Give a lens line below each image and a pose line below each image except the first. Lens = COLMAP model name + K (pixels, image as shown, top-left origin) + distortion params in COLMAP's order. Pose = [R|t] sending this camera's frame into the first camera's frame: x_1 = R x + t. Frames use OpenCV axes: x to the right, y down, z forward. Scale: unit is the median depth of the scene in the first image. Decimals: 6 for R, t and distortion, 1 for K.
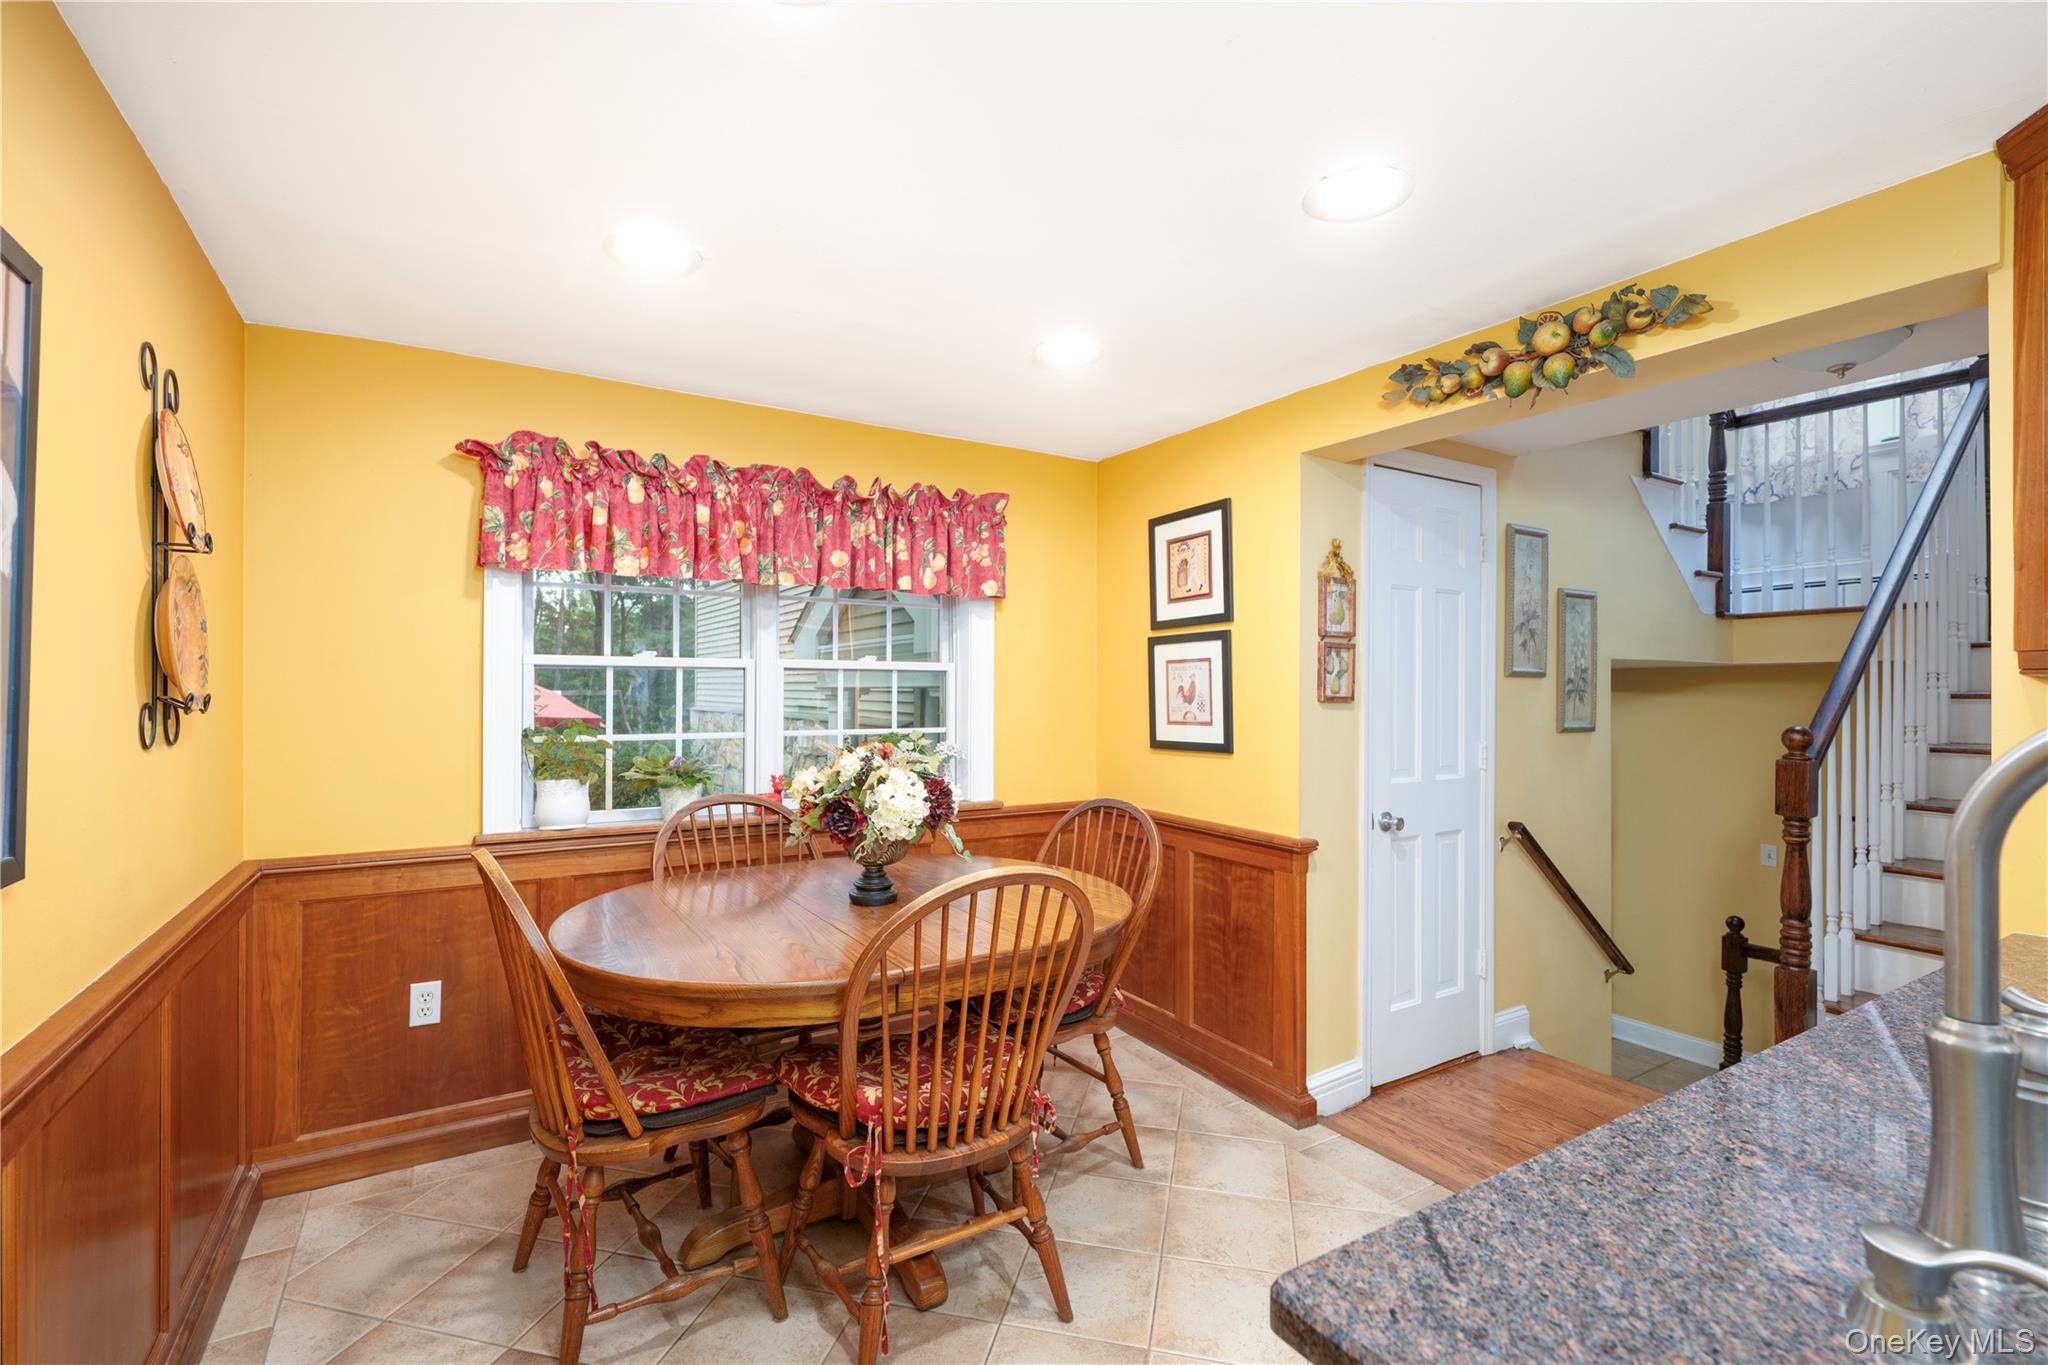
lens RADIAL K [[908.7, 0, 1027.1], [0, 908.7, 691.5], [0, 0, 1]] dist [-0.001247, 0.000356]
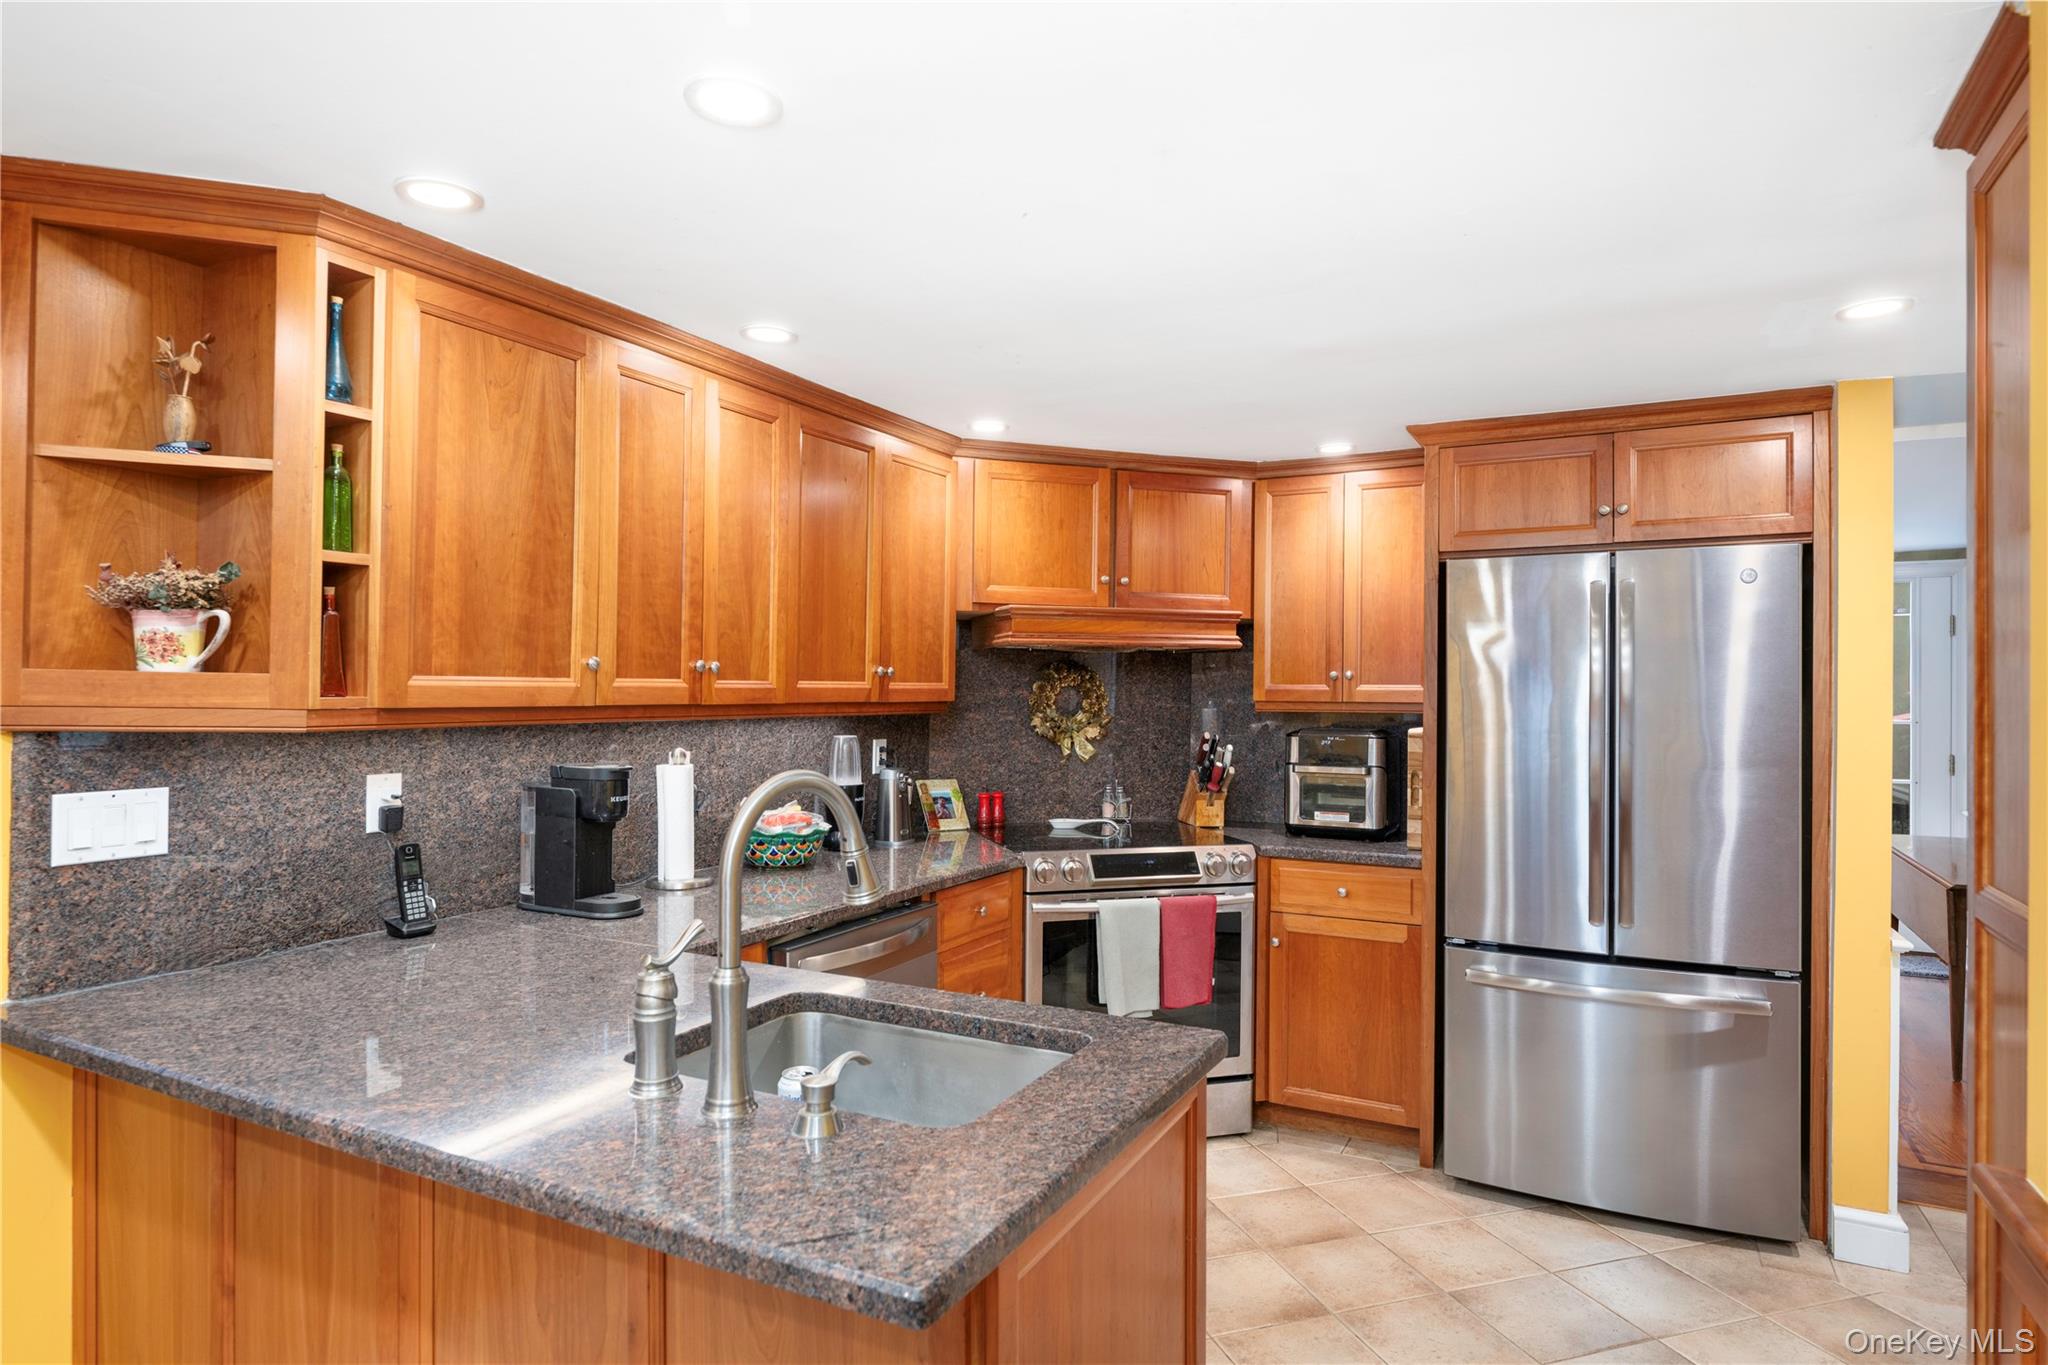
lens RADIAL K [[1188.6, 0, 1025.8], [0, 1188.6, 683.1], [0, 0, 1]] dist [-0.010640, -0.001913]
pose [[-0.516529, -0.000601, 0.856269, -0.288133], [-0.006938, 0.999970, -0.003483, -0.041079], [-0.856242, -0.007740, -0.516518, 0.422155]]
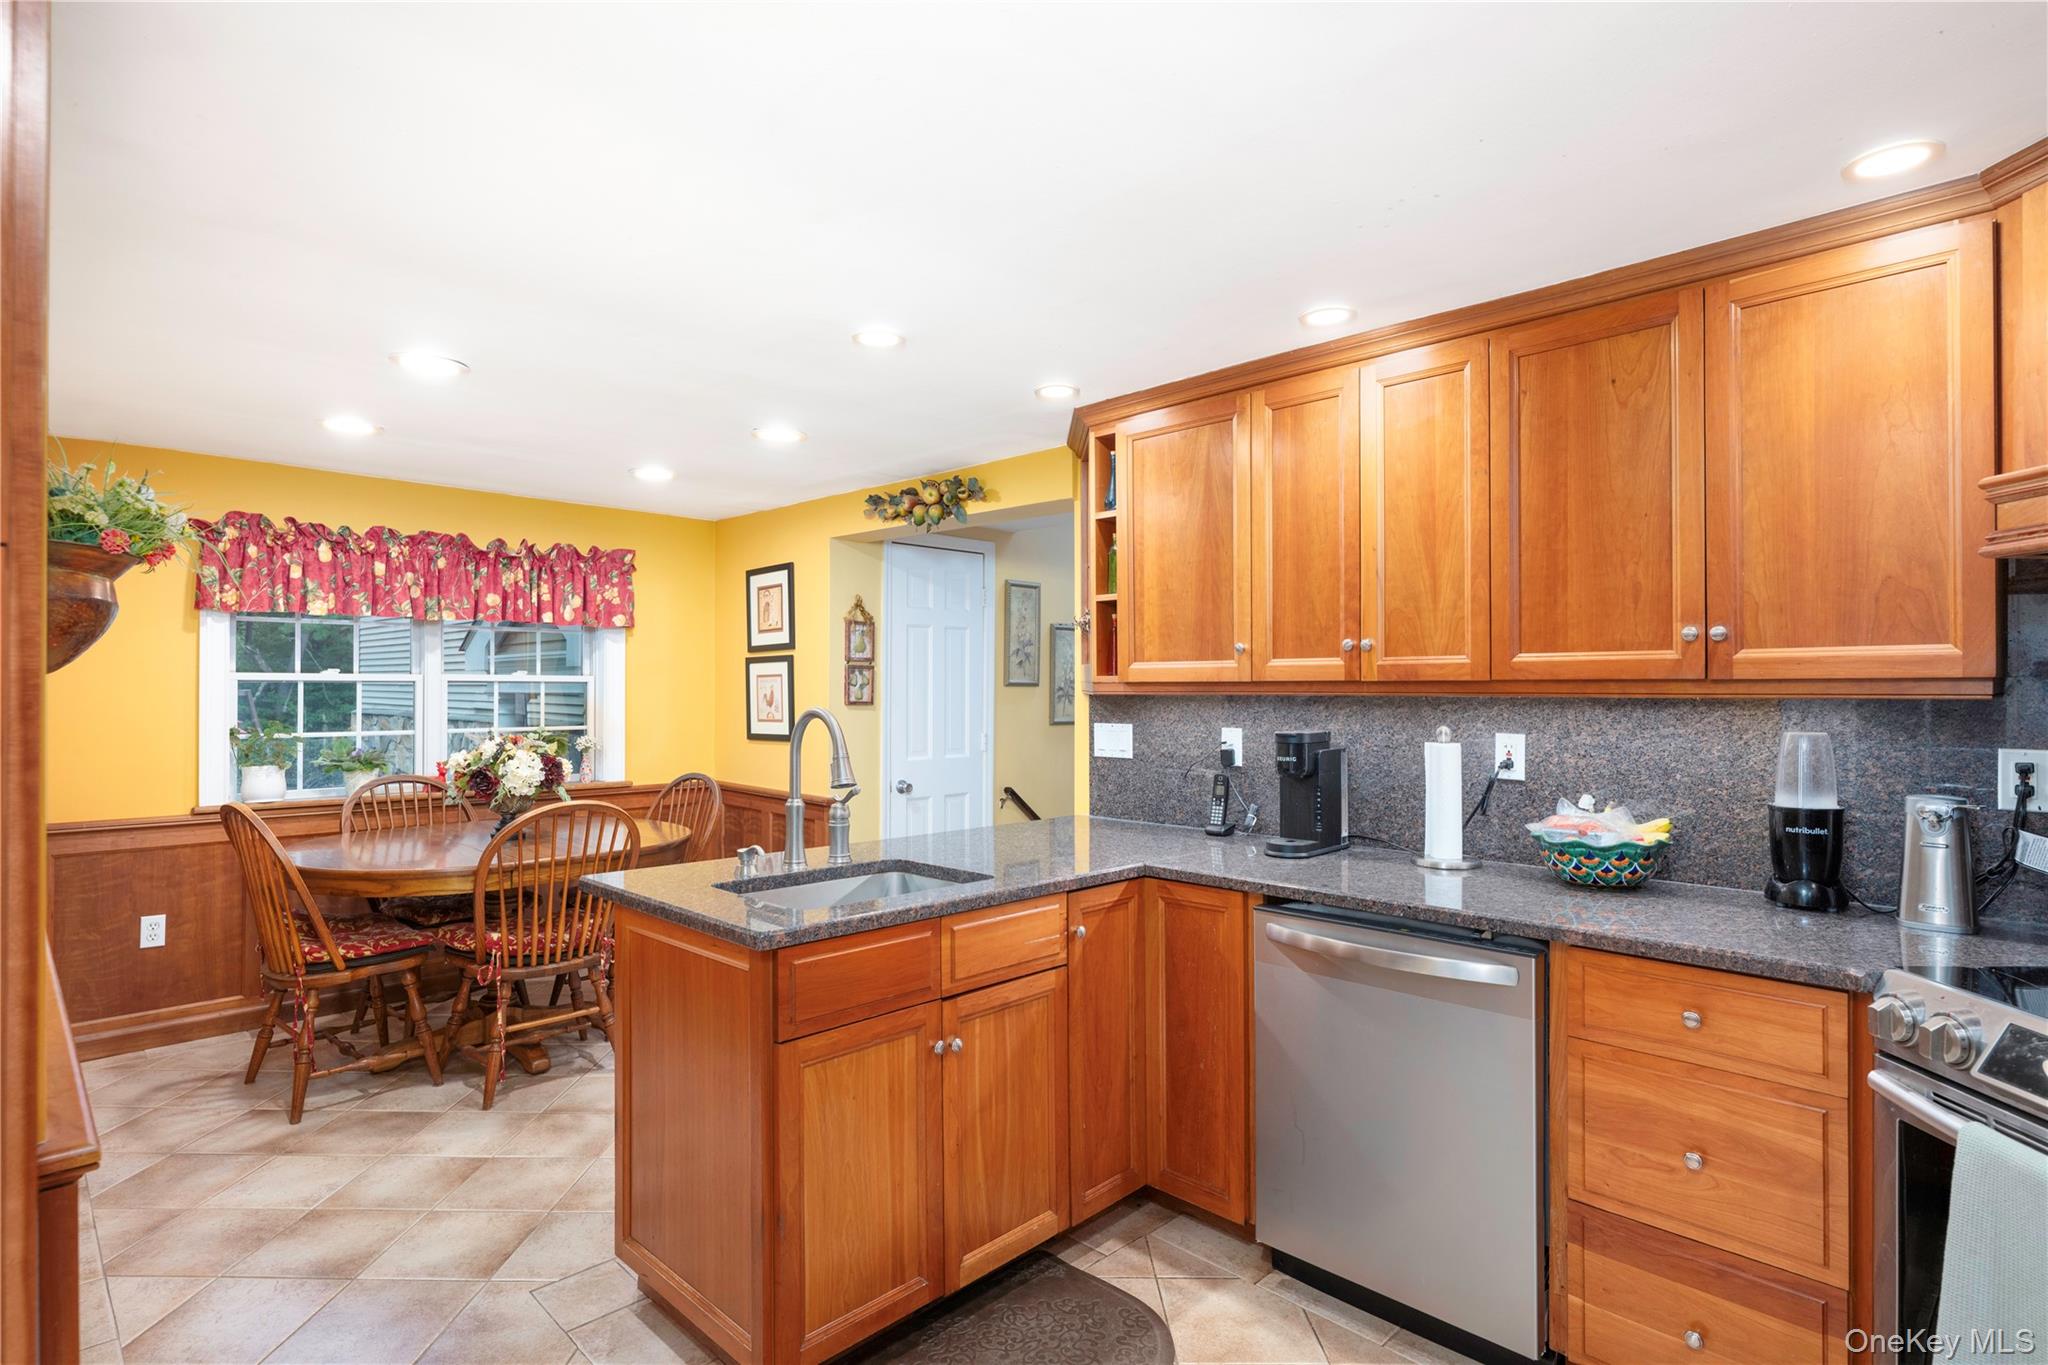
lens RADIAL K [[1025.6, 0, 1022.1], [0, 1025.6, 690.4], [0, 0, 1]] dist [-0.000920, 0.001897]
pose [[0.973540, -0.001275, 0.228513, 0.236588], [0.000874, 0.999998, 0.001855, -0.016858], [-0.228515, -0.001606, 0.973539, -0.741597]]
